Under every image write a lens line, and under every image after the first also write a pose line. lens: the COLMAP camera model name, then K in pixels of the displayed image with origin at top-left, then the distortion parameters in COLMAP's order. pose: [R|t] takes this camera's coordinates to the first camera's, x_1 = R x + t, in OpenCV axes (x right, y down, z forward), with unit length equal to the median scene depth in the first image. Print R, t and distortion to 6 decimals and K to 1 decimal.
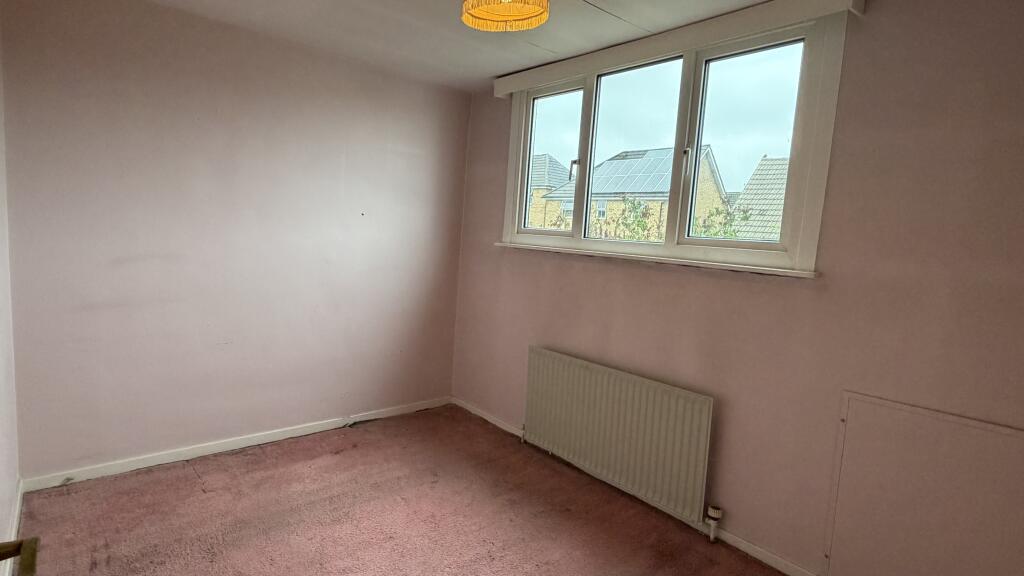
lens RADIAL K [[508.3, 0, 512.6], [0, 508.3, 286.5], [0, 0, 1]] dist [0.004043, -0.001273]
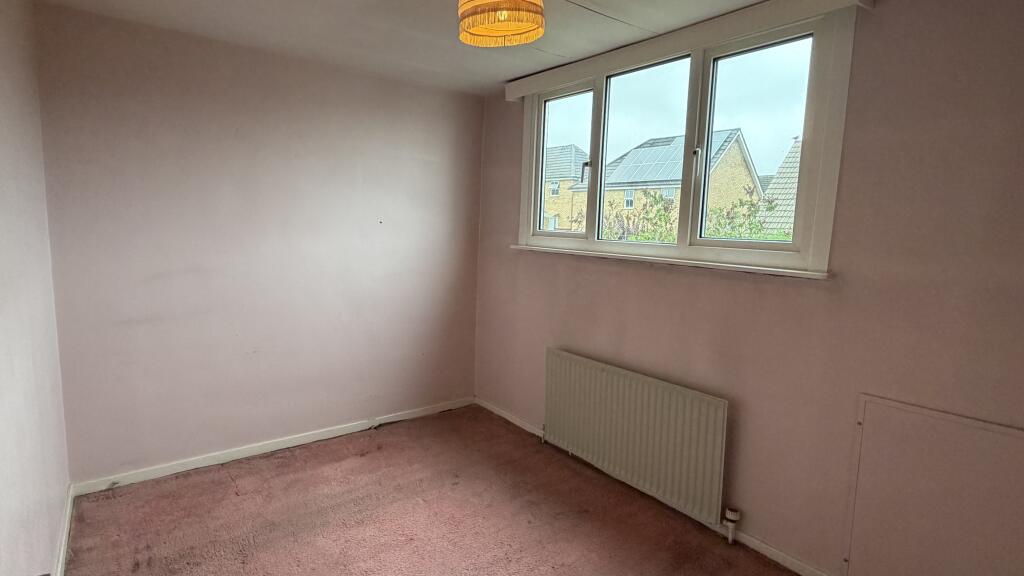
lens RADIAL K [[508.3, 0, 513.3], [0, 508.3, 285.6], [0, 0, 1]] dist [0.004043, -0.001273]
pose [[0.998024, -0.026472, -0.056991, 0.034125], [0.027192, 0.999559, 0.011900, -0.025296], [0.056650, -0.013426, 0.998304, -0.012199]]
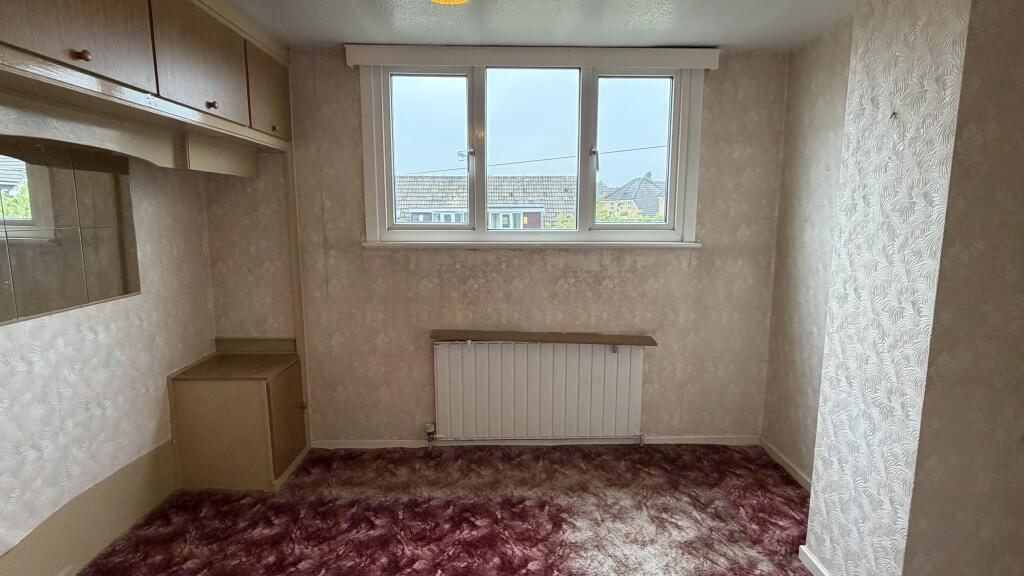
lens RADIAL K [[508.3, 0, 510.7], [0, 508.3, 286.6], [0, 0, 1]] dist [0.004043, -0.001273]
pose [[0.641834, -0.175494, 0.746492, -0.691834], [0.121350, 0.984439, 0.127097, -0.124120], [-0.757181, 0.009011, 0.653143, 0.354302]]
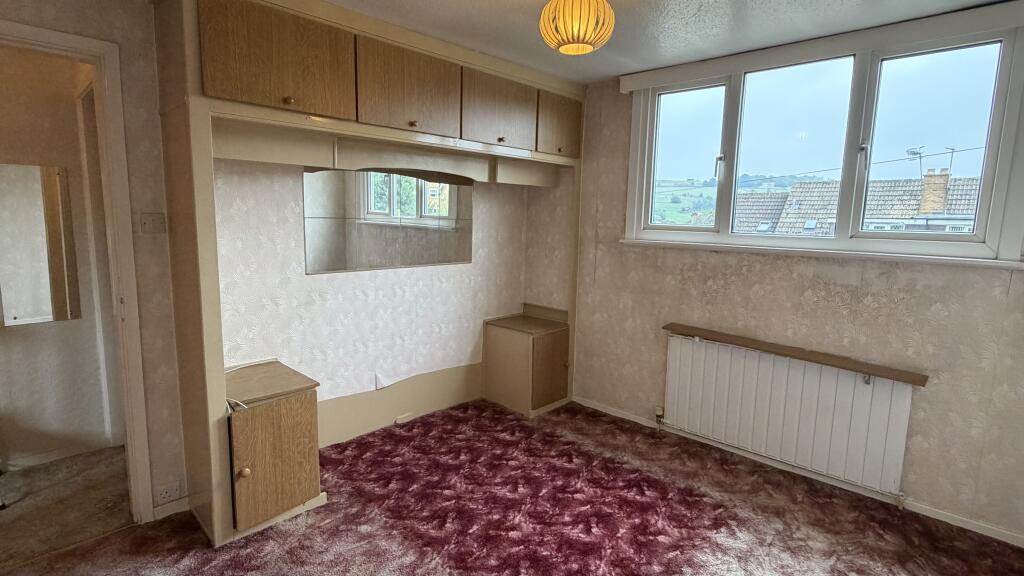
lens RADIAL K [[508.3, 0, 513.7], [0, 508.3, 285.8], [0, 0, 1]] dist [0.004043, -0.001273]
pose [[0.994624, -0.055788, 0.087236, -0.447747], [0.052547, 0.997856, 0.039019, -0.061114], [-0.089226, -0.034225, 0.995423, 0.021705]]
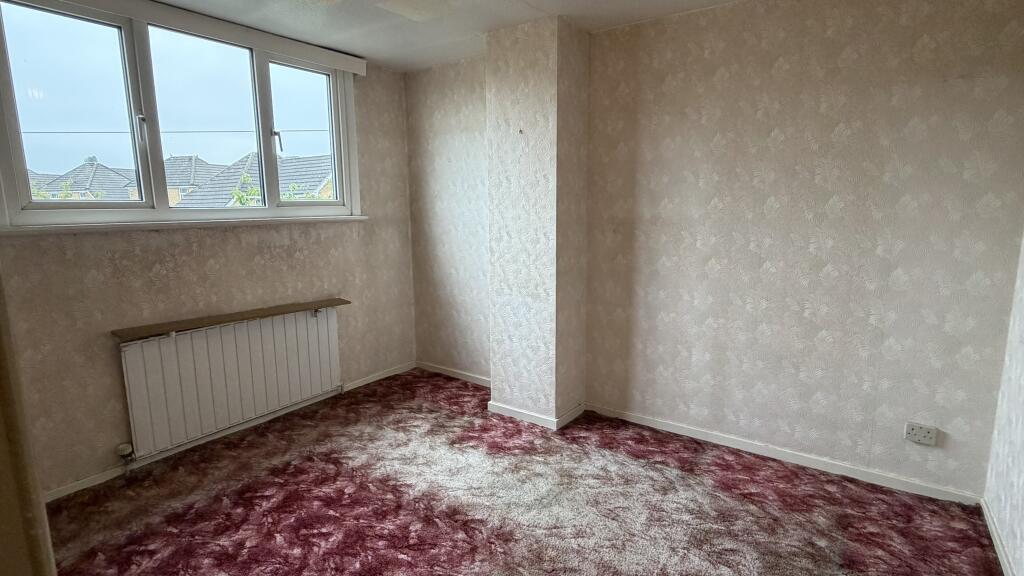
lens RADIAL K [[508.3, 0, 506.5], [0, 508.3, 285.2], [0, 0, 1]] dist [0.004043, -0.001273]
pose [[-0.228456, -0.218970, 0.948609, -1.019889], [0.096909, 0.964423, 0.245960, -0.147535], [-0.968719, 0.148120, -0.199108, 0.713828]]
